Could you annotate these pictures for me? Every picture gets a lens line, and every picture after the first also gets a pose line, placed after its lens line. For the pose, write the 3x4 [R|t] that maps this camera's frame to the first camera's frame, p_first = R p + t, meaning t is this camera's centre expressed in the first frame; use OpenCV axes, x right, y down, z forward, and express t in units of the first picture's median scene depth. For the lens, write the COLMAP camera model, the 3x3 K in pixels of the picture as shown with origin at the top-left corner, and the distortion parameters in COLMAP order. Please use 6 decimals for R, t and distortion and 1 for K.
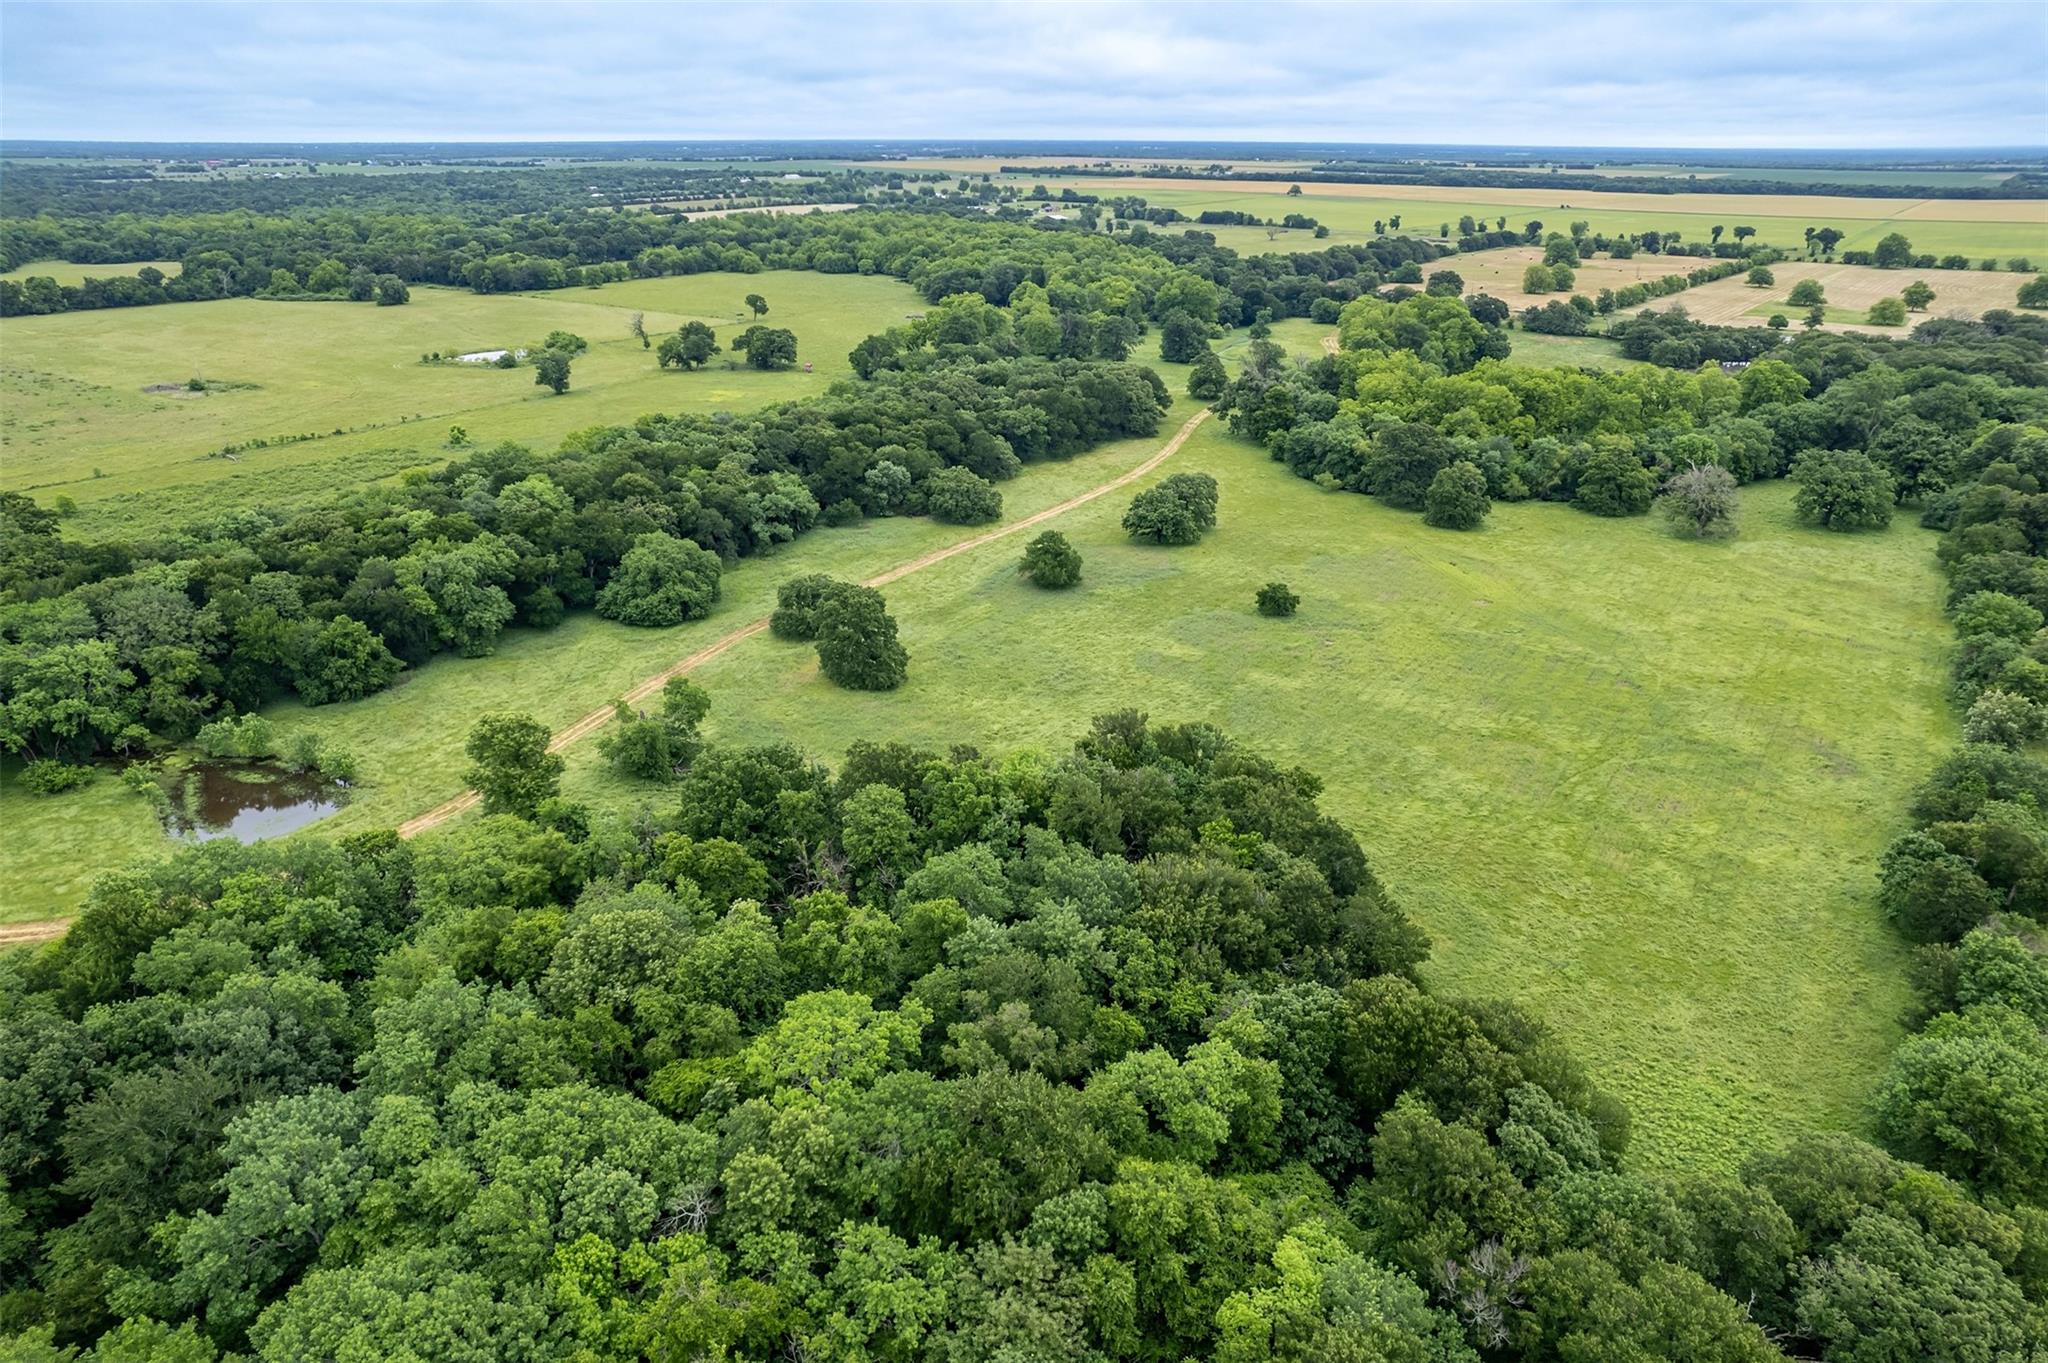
lens RADIAL K [[1342.1, 0, 1036.9], [0, 1342.1, 660.5], [0, 0, 1]] dist [-0.085594, 0.078667]
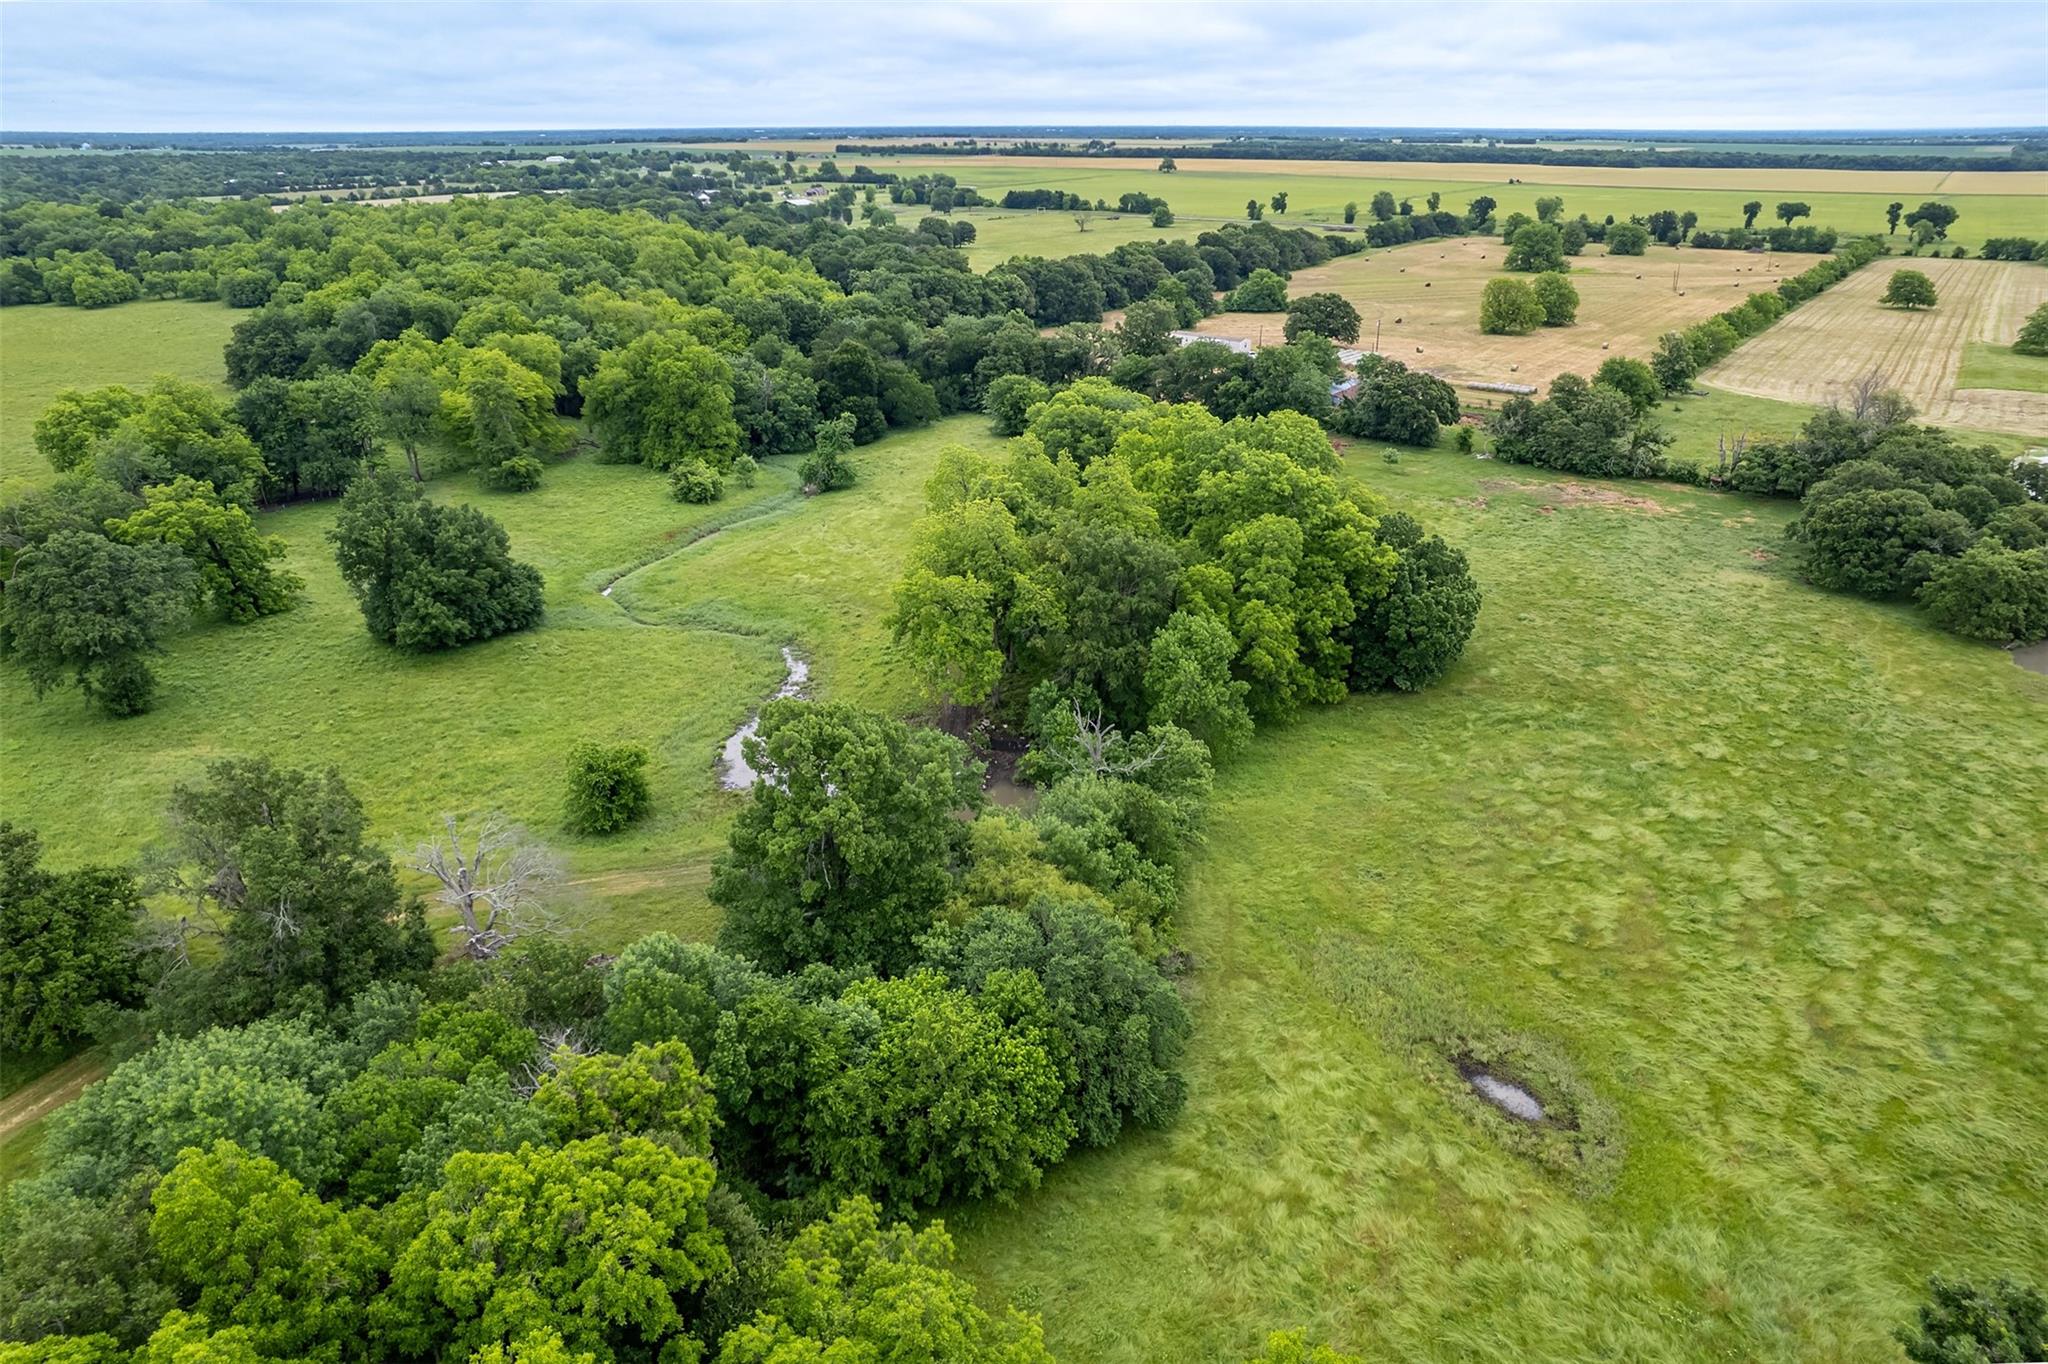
lens RADIAL K [[1398.8, 0, 1017.8], [0, 1398.8, 647.5], [0, 0, 1]] dist [-0.081143, 0.069322]
pose [[0.999019, -0.022157, 0.038350, 0.234823], [0.022708, 0.999644, -0.013983, -0.215170], [-0.038026, 0.014840, 0.999167, 0.671592]]
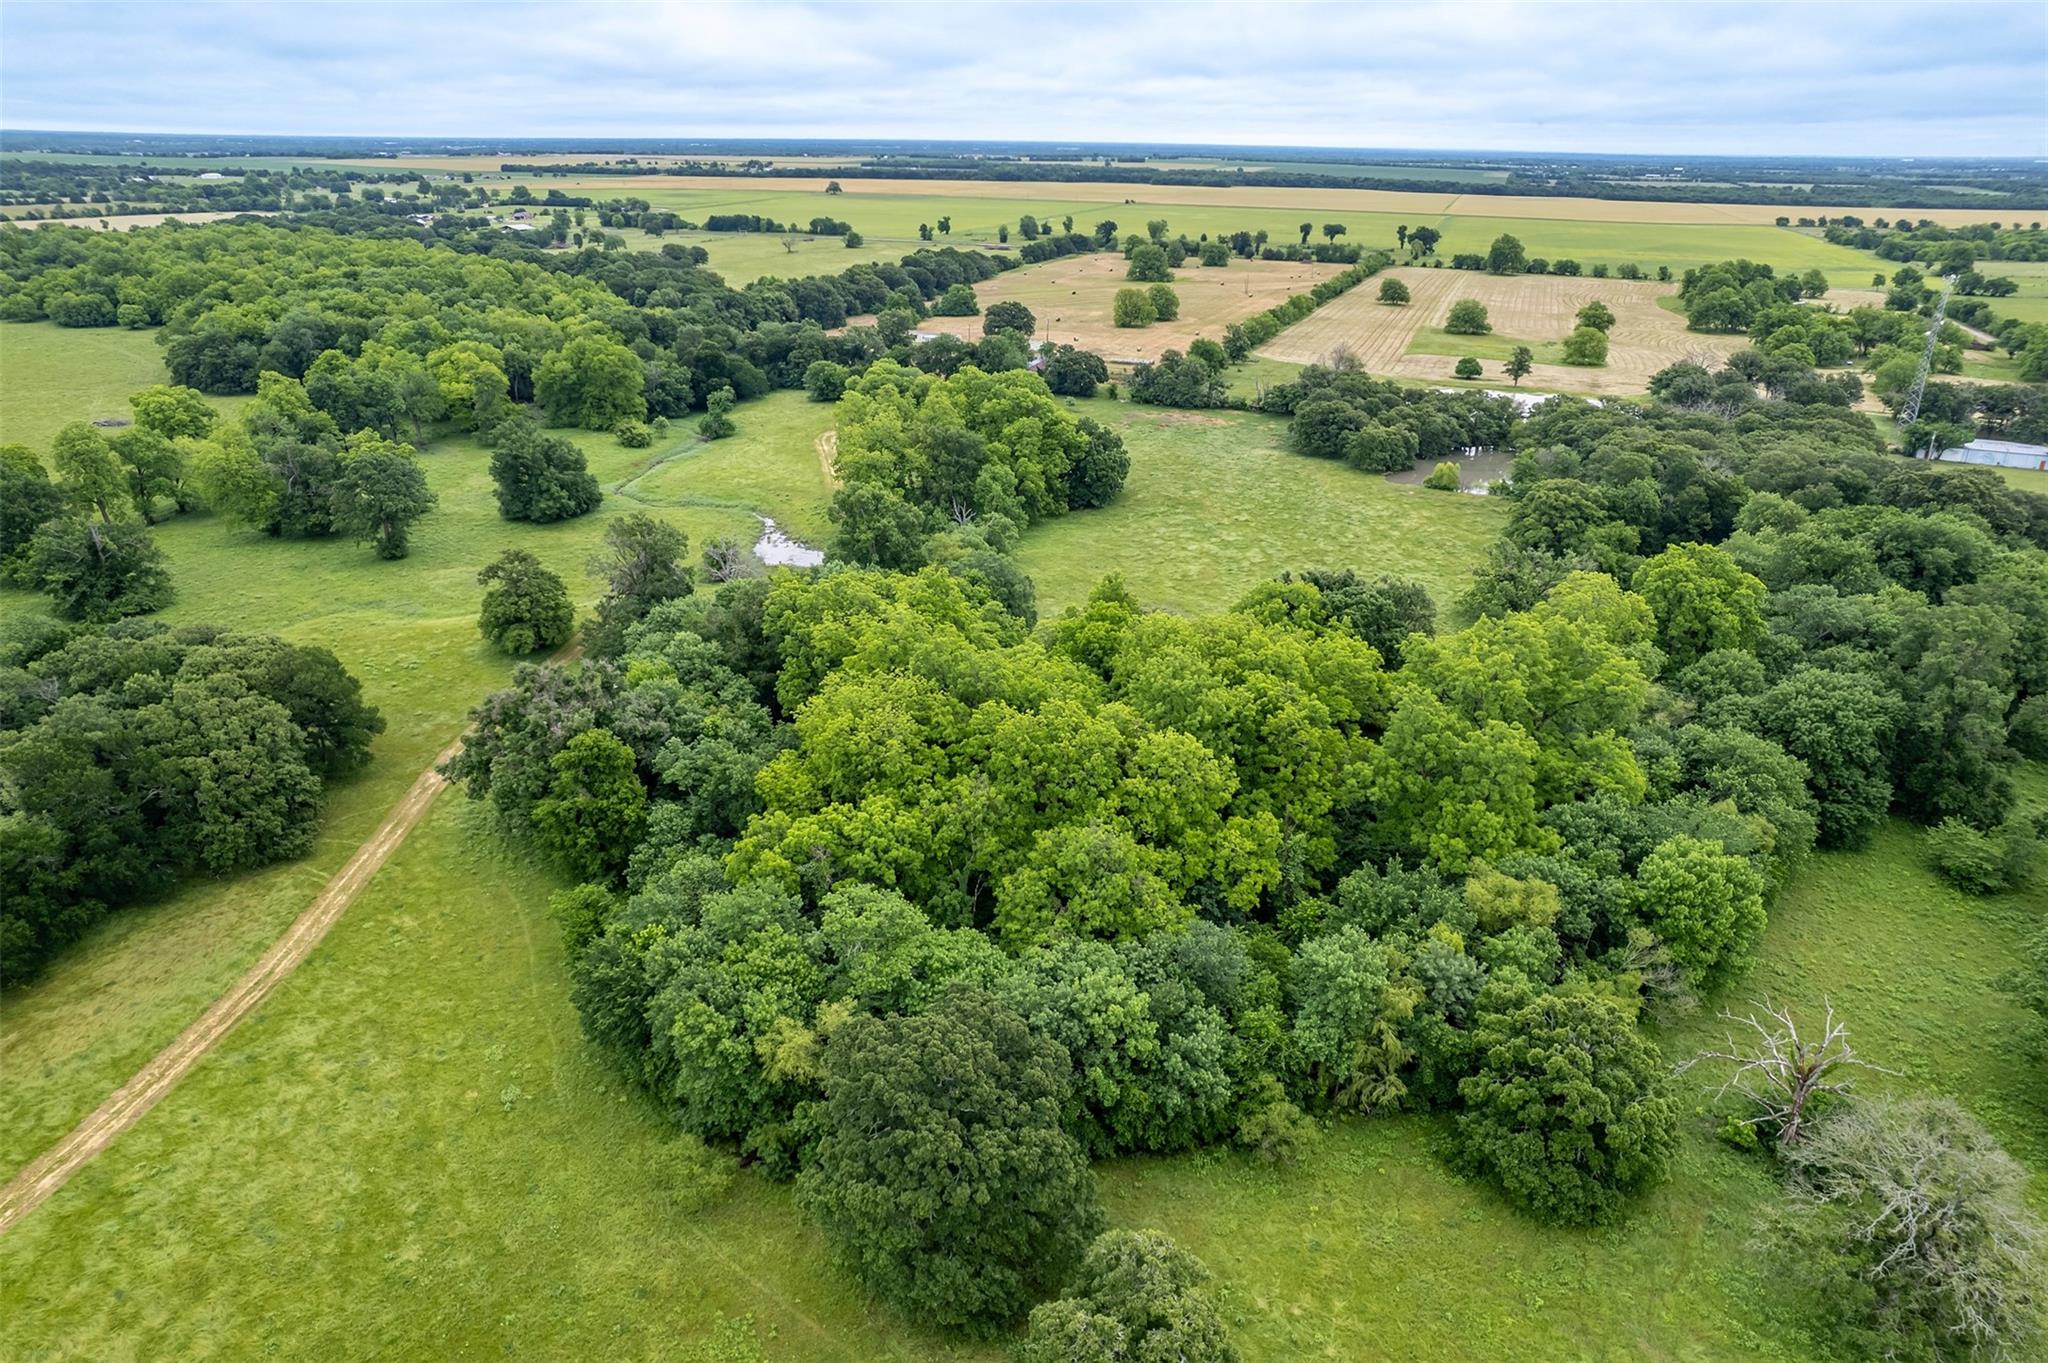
lens RADIAL K [[1342.1, 0, 1036.9], [0, 1342.1, 660.5], [0, 0, 1]] dist [-0.085594, 0.078667]
pose [[0.953069, -0.101838, 0.285110, 0.140285], [0.101347, 0.994714, 0.016519, -0.157068], [-0.285285, 0.013151, 0.958352, 0.440818]]
